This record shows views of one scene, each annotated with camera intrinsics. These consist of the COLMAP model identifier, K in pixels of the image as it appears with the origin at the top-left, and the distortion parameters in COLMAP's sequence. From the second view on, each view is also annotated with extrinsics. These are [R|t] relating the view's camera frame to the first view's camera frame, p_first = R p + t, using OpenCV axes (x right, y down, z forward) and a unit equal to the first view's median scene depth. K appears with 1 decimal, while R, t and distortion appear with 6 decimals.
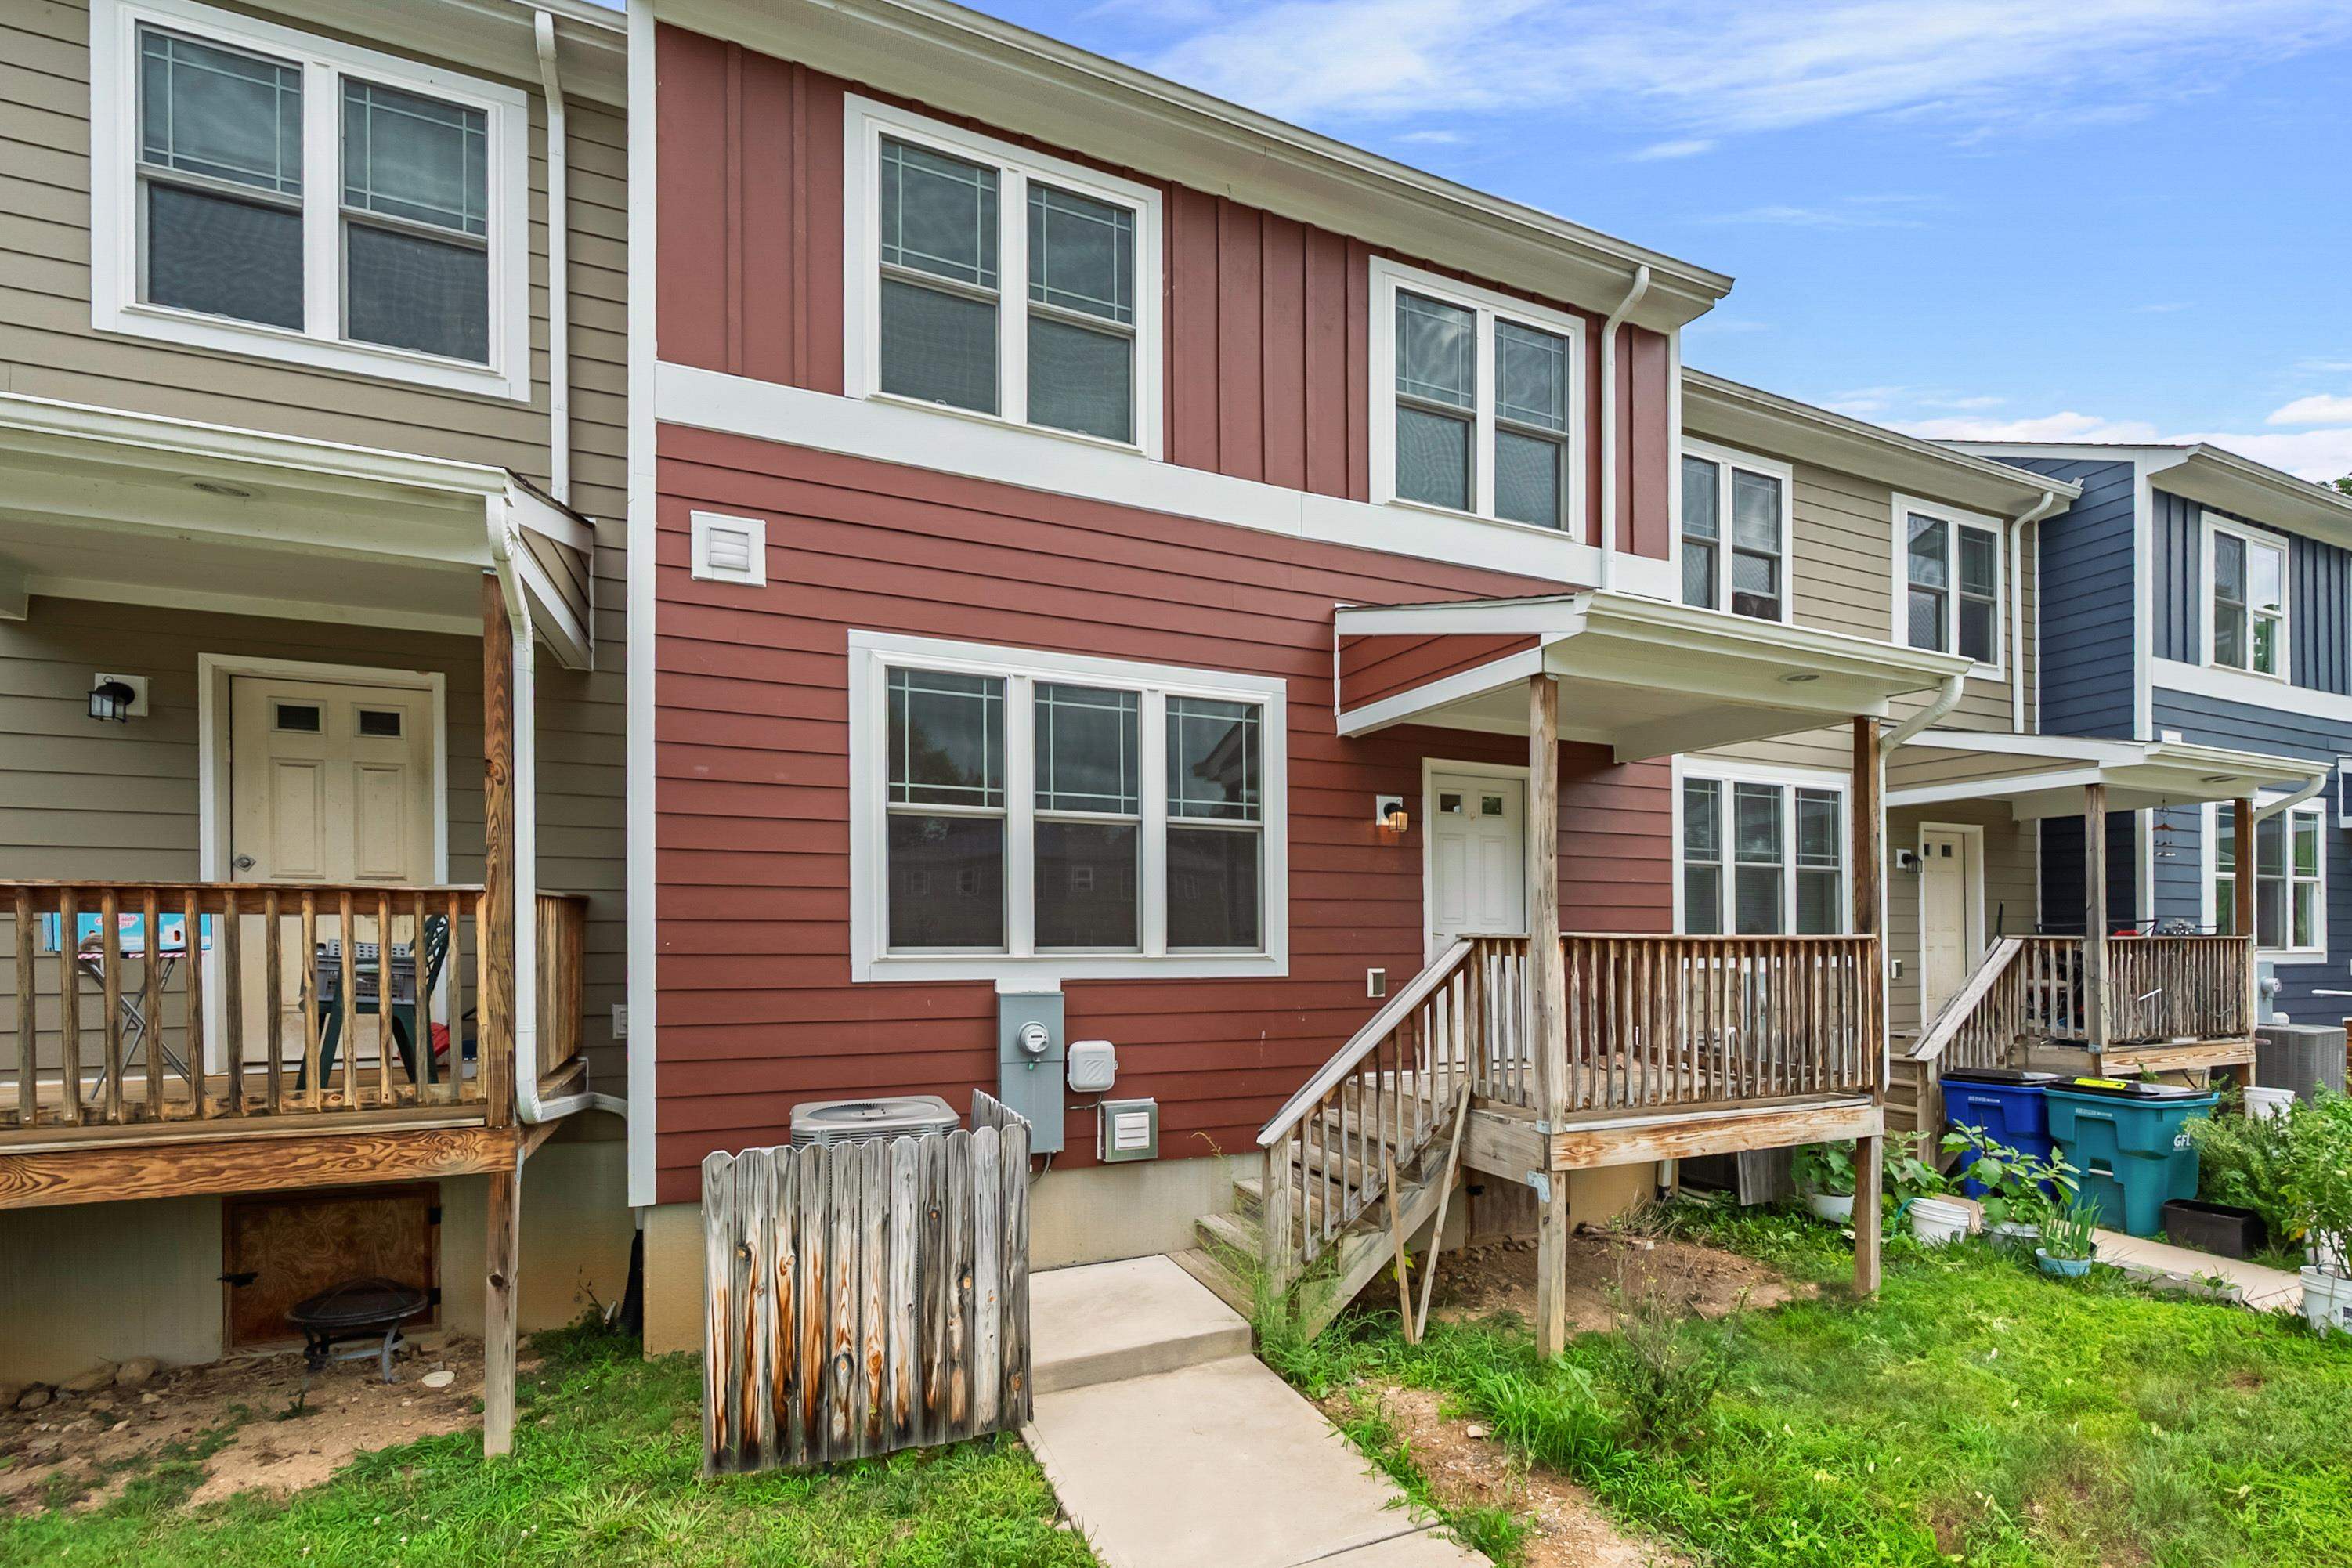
lens RADIAL K [[1042.5, 0, 1169.9], [0, 1042.5, 914.3], [0, 0, 1]] dist [0.000370, 0.000063]
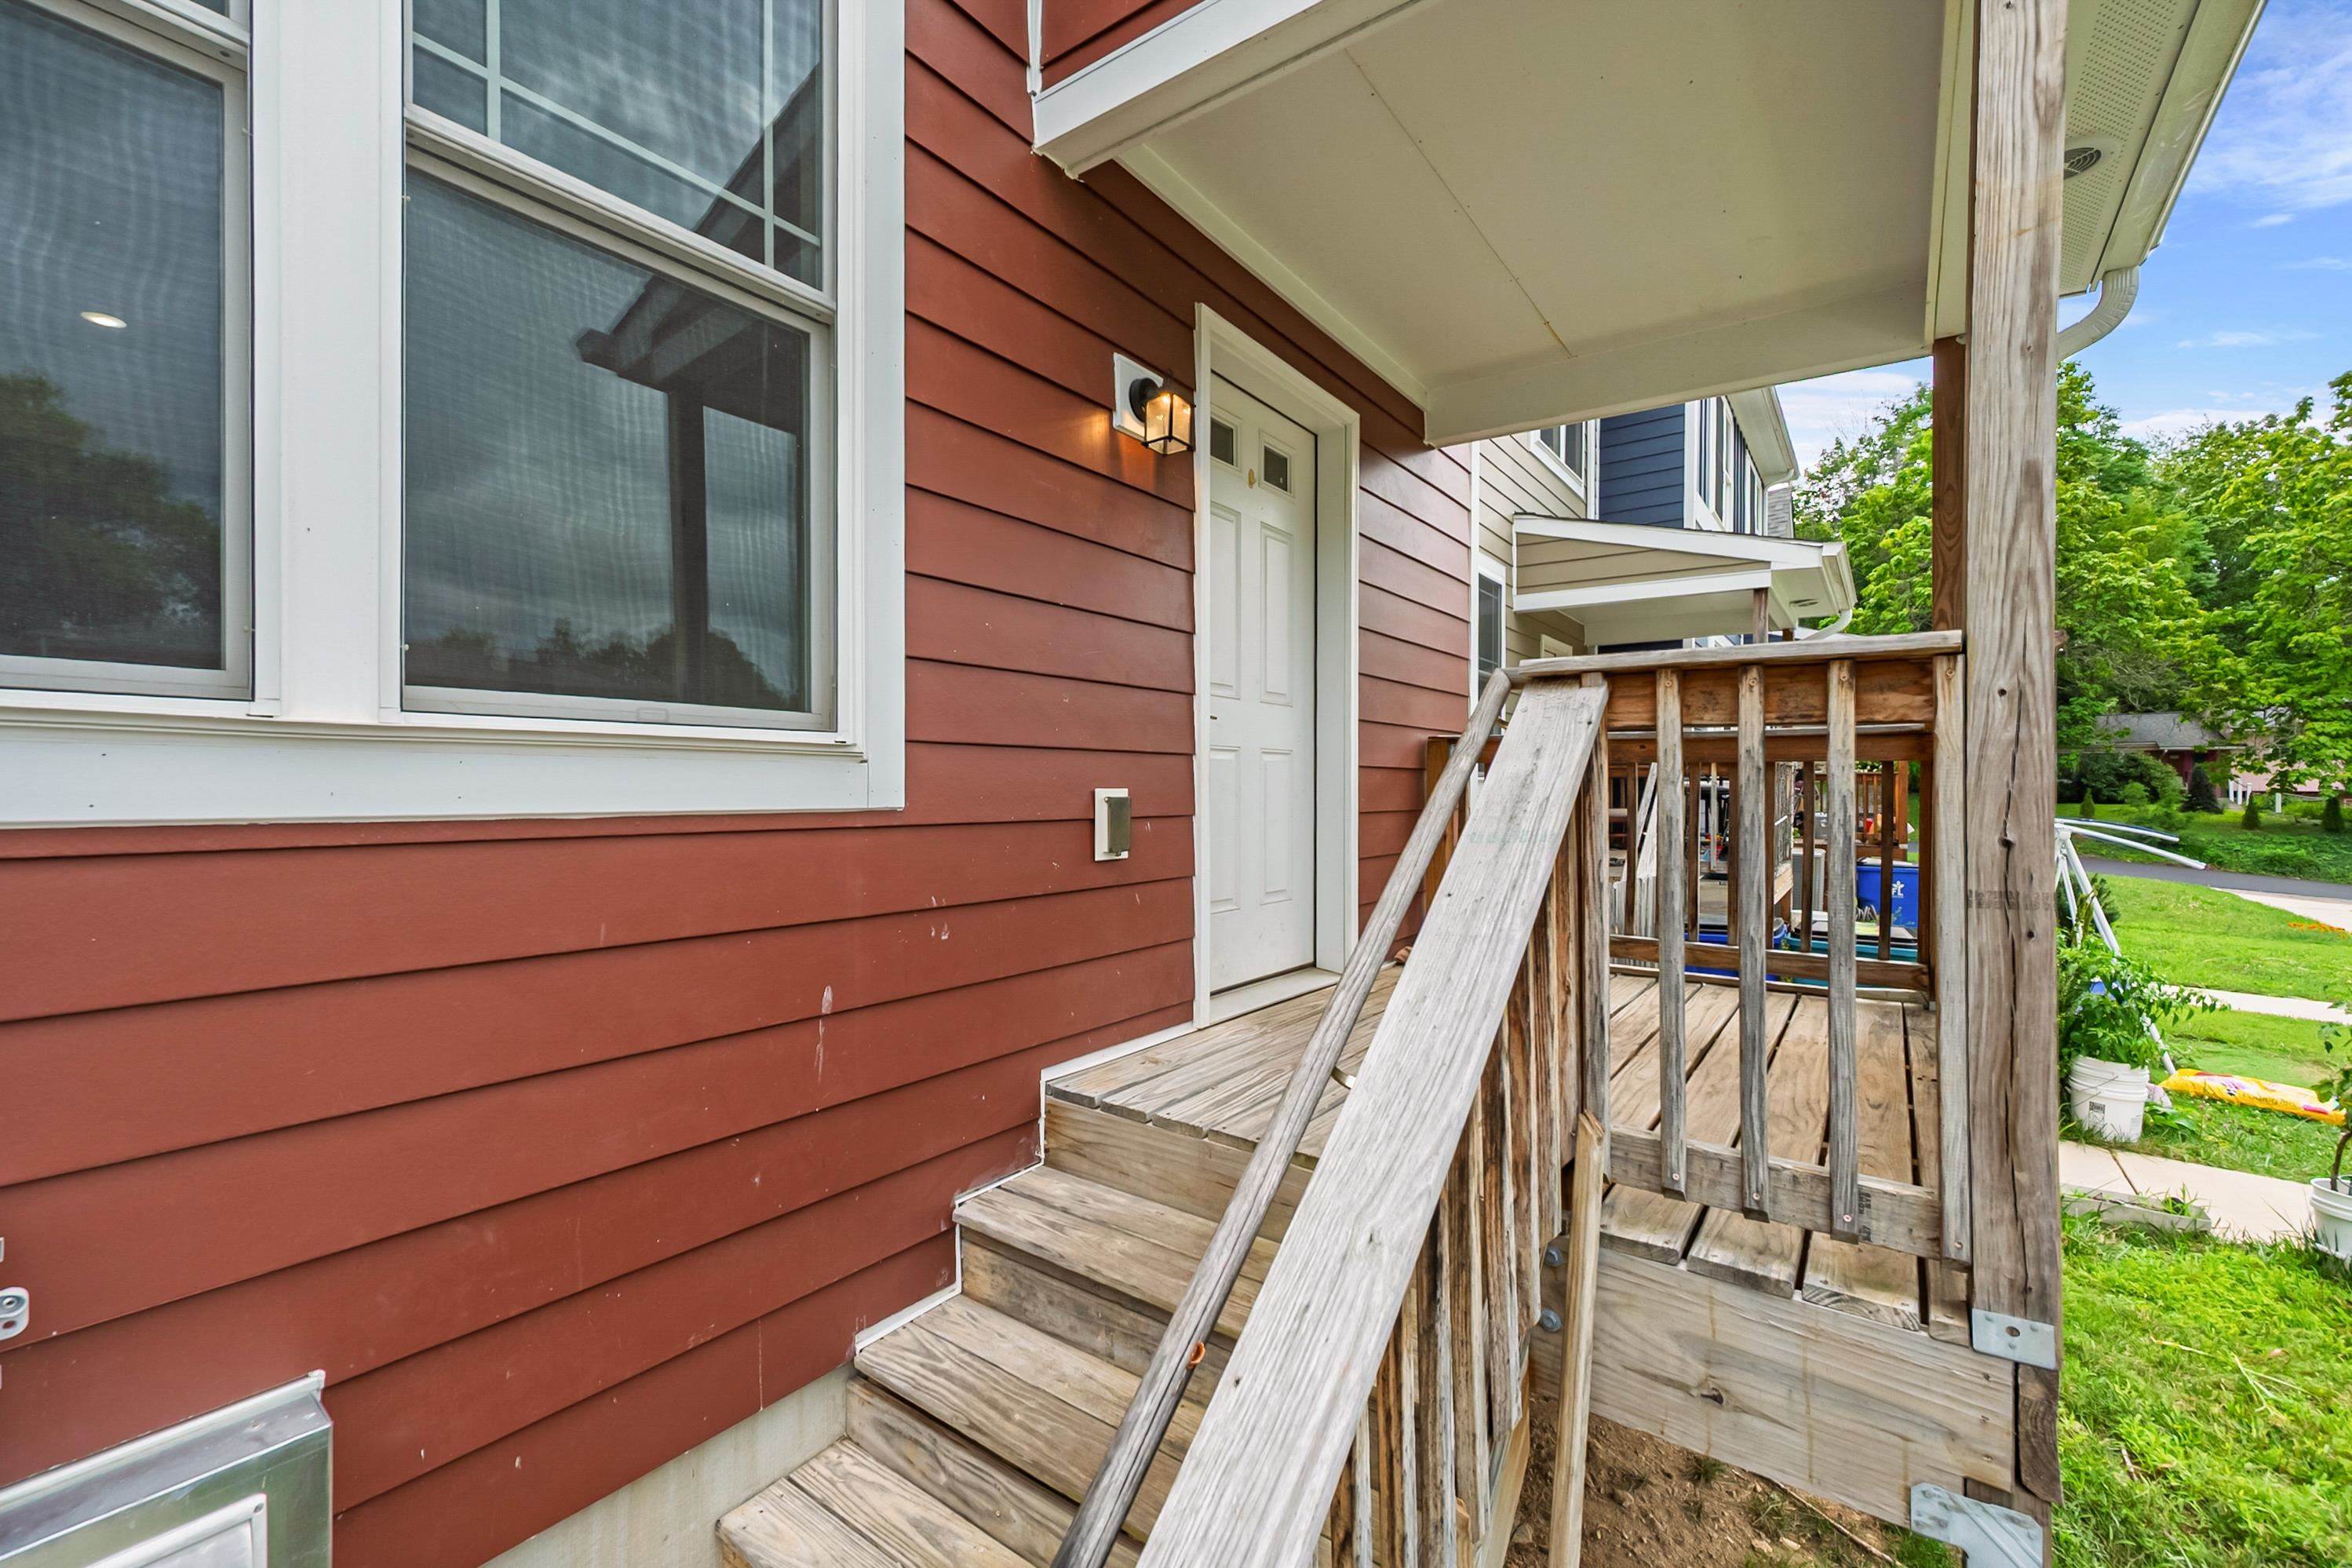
lens RADIAL K [[969.4, 0, 1182.7], [0, 969.4, 795.2], [0, 0, 1]] dist [0.001303, 0.000242]
pose [[0.859350, -0.003770, 0.511375, 0.037620], [-0.014646, 0.999381, 0.031980, 0.050716], [-0.511179, -0.034971, 0.858763, 0.793517]]
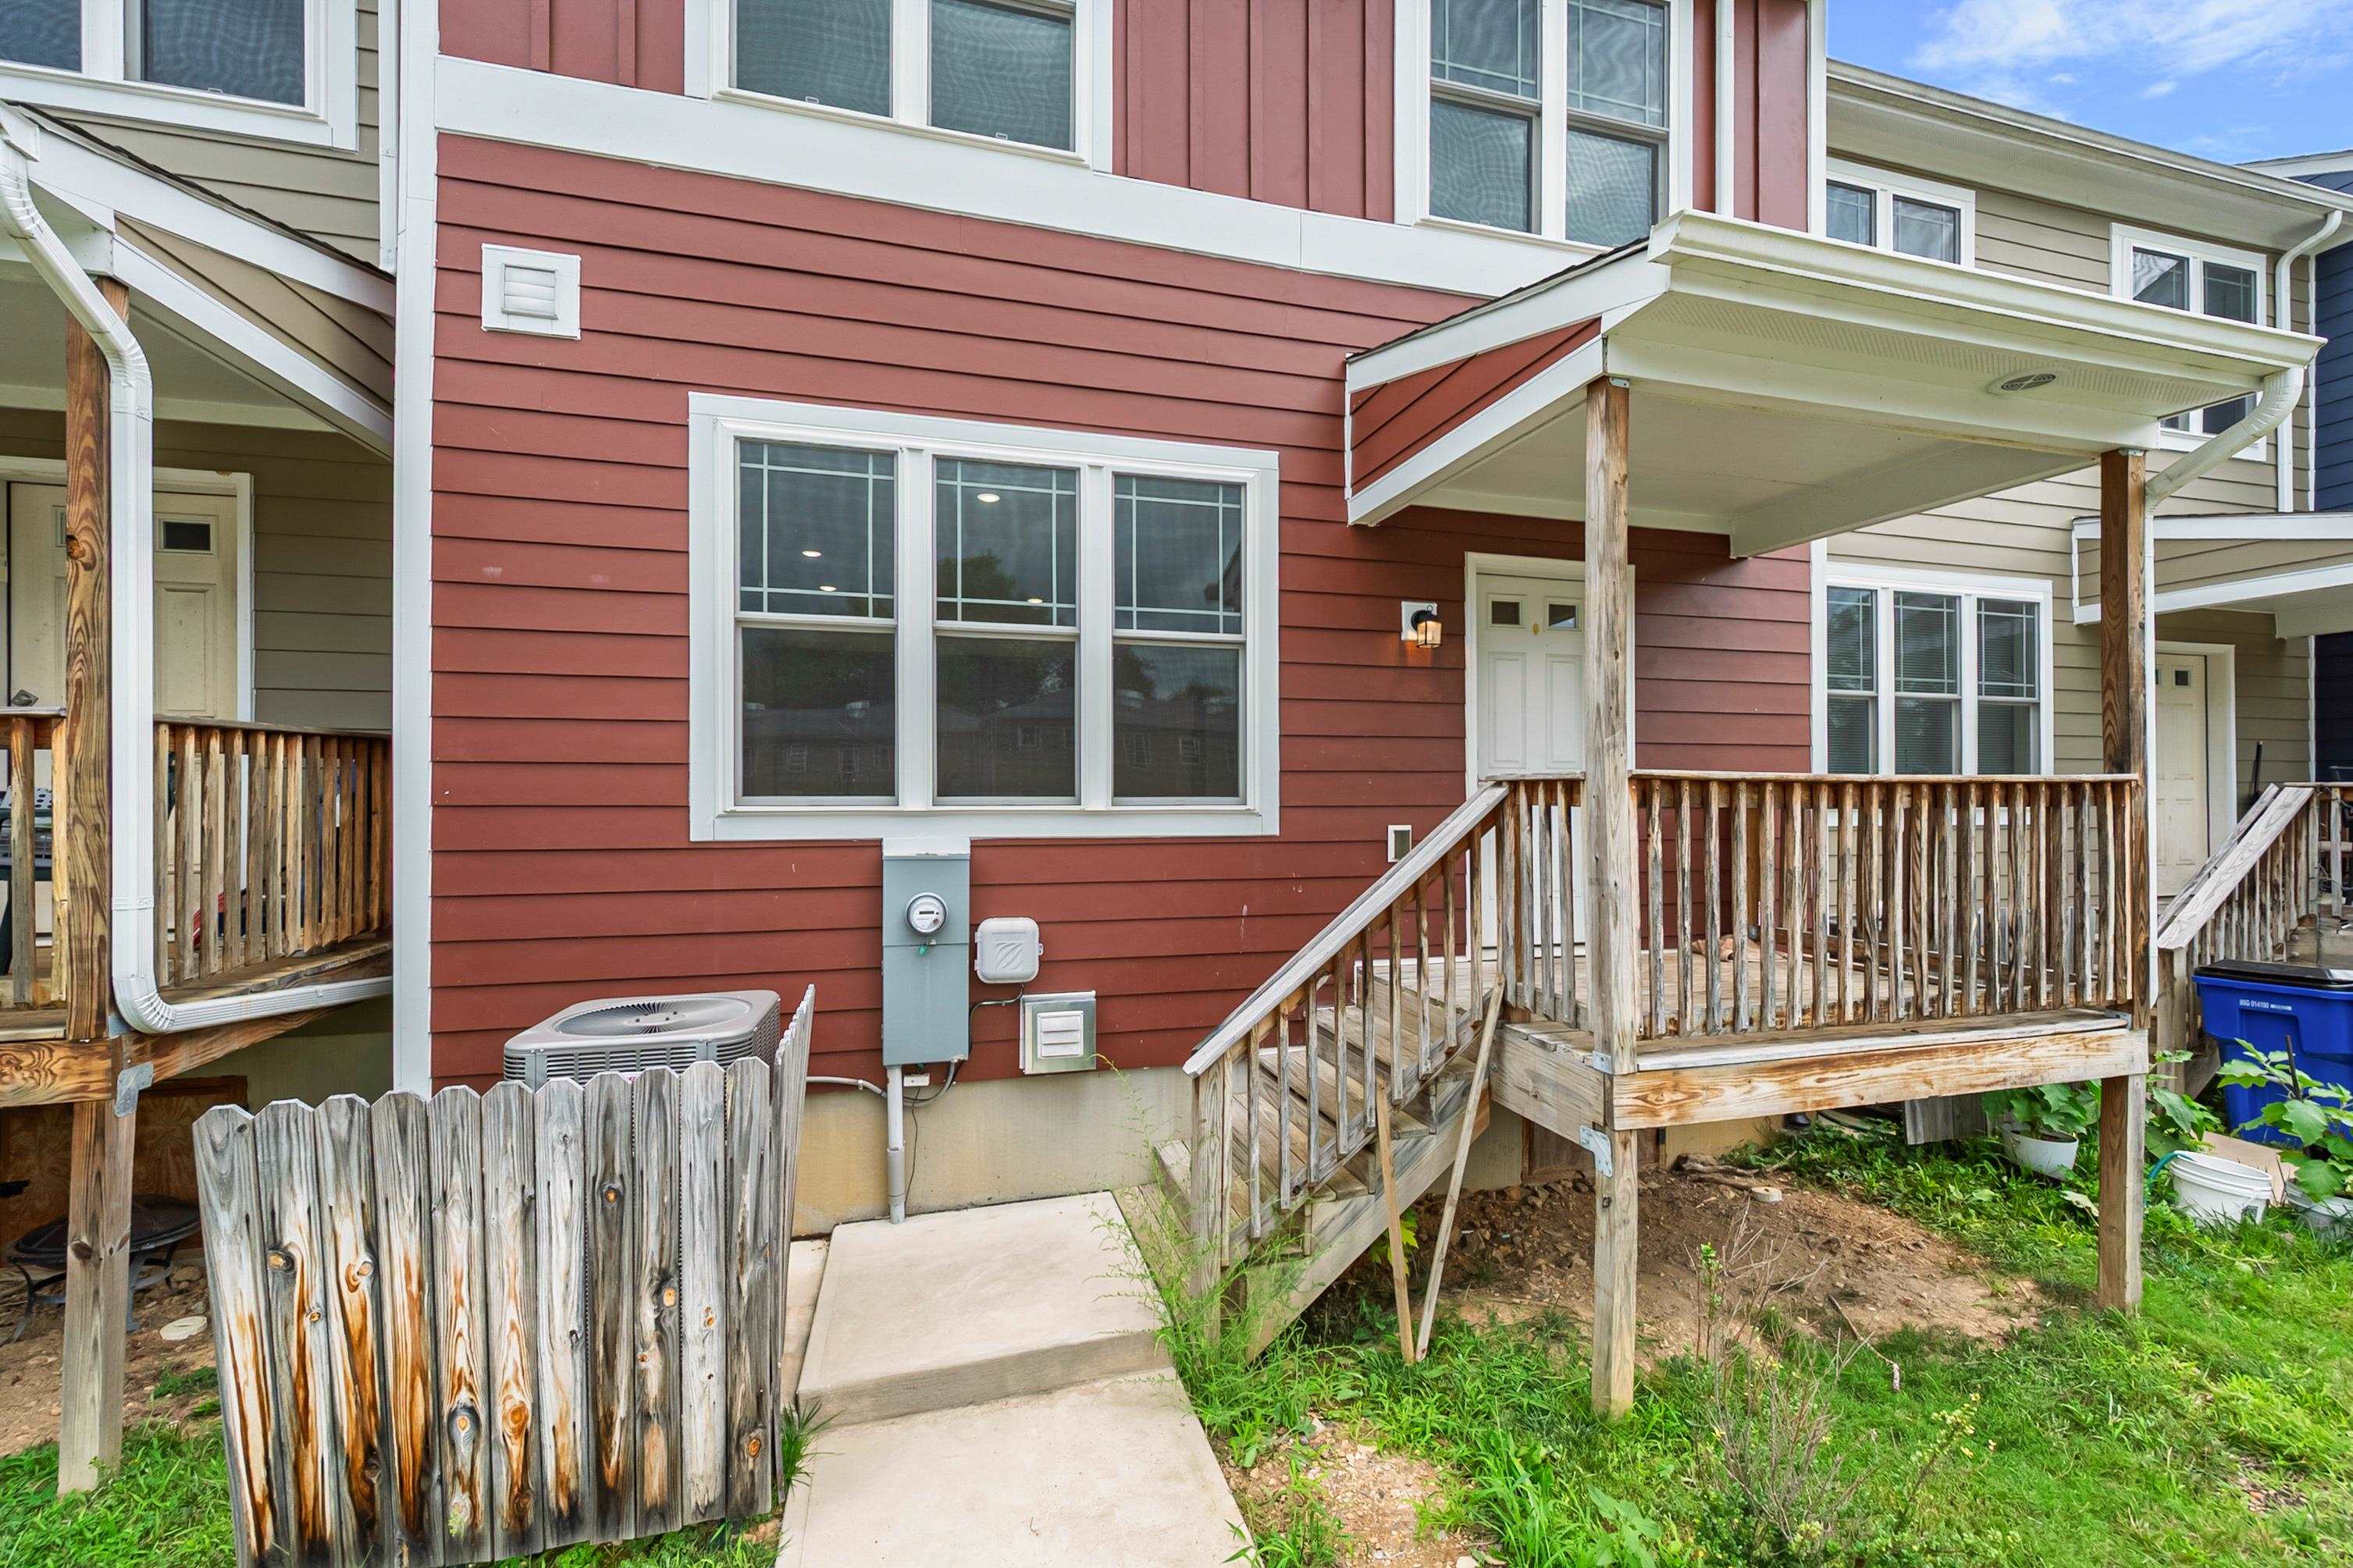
lens RADIAL K [[969.6, 0, 1183.2], [0, 969.6, 795.2], [0, 0, 1]] dist [0.001303, 0.000242]
pose [[0.992530, -0.003328, -0.121957, 0.149080], [0.005586, 0.999819, 0.018181, 0.018608], [0.121874, -0.018727, 0.992369, 0.315510]]
